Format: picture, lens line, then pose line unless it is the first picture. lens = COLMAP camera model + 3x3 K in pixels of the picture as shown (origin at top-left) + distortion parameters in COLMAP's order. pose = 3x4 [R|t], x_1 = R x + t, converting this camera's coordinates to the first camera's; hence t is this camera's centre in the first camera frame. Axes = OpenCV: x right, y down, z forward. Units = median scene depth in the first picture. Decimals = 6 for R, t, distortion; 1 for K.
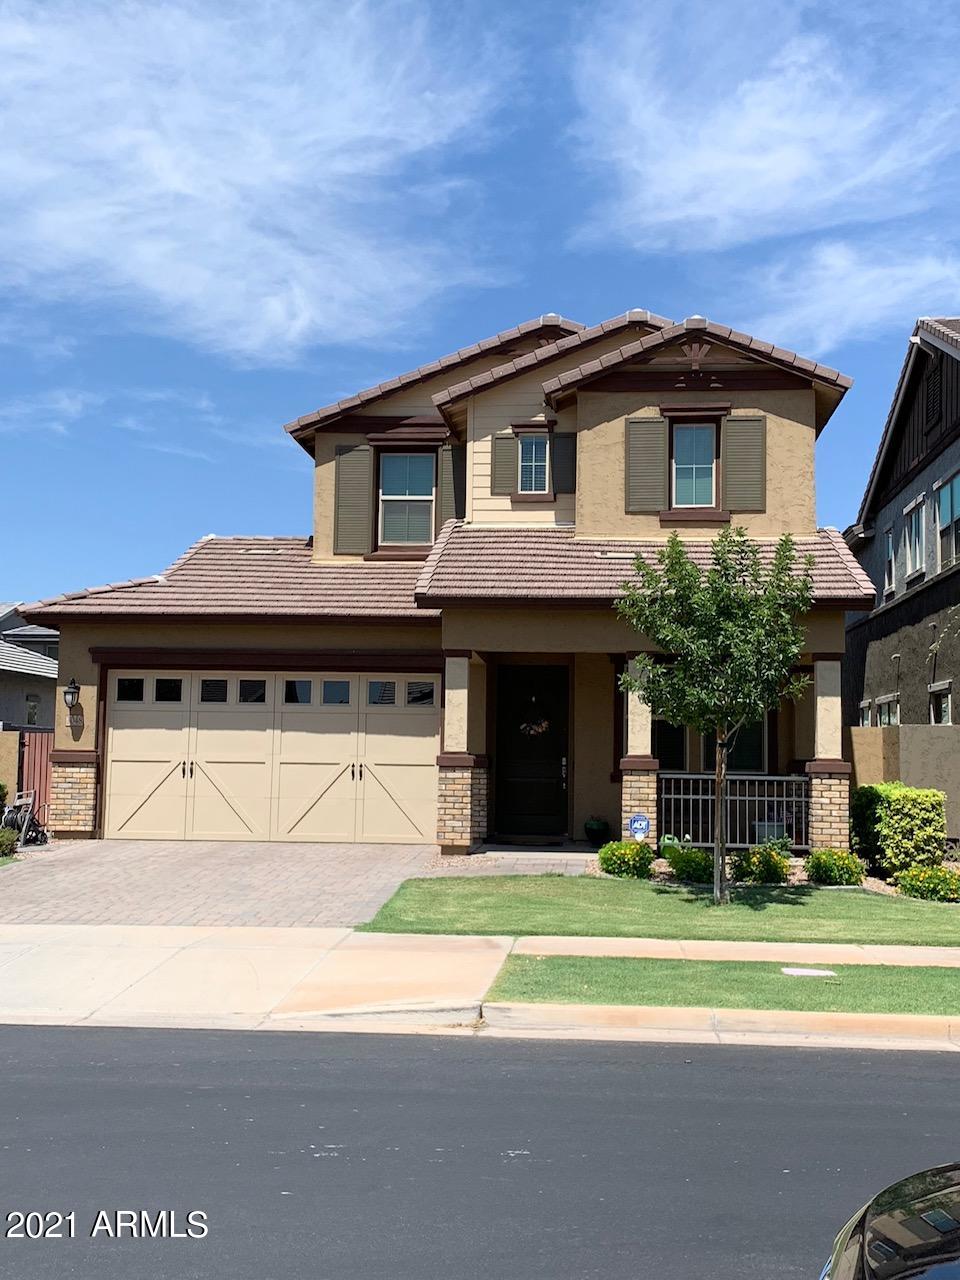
lens RADIAL K [[1558.8, 0, 480.0], [0, 1558.8, 640.0], [0, 0, 1]] dist [0.173507, -0.558390]
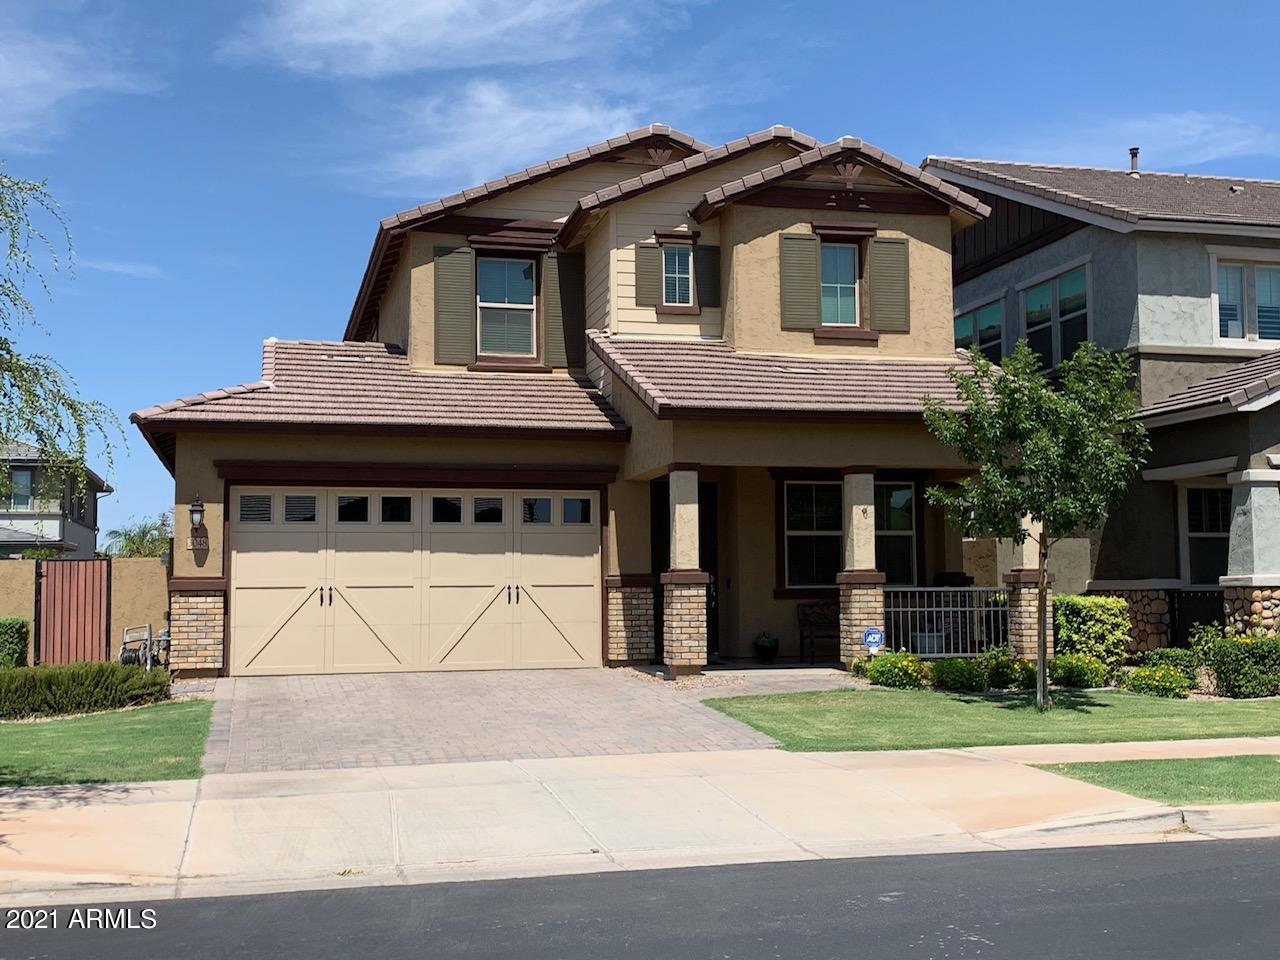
lens RADIAL K [[1558.8, 0, 640.0], [0, 1558.8, 480.0], [0, 0, 1]] dist [0.173507, -0.558390]
pose [[0.940378, 0.002475, 0.340123, -0.323750], [-0.004245, 0.999981, 0.004460, 0.010929], [-0.340106, -0.005637, 0.940370, 0.090082]]
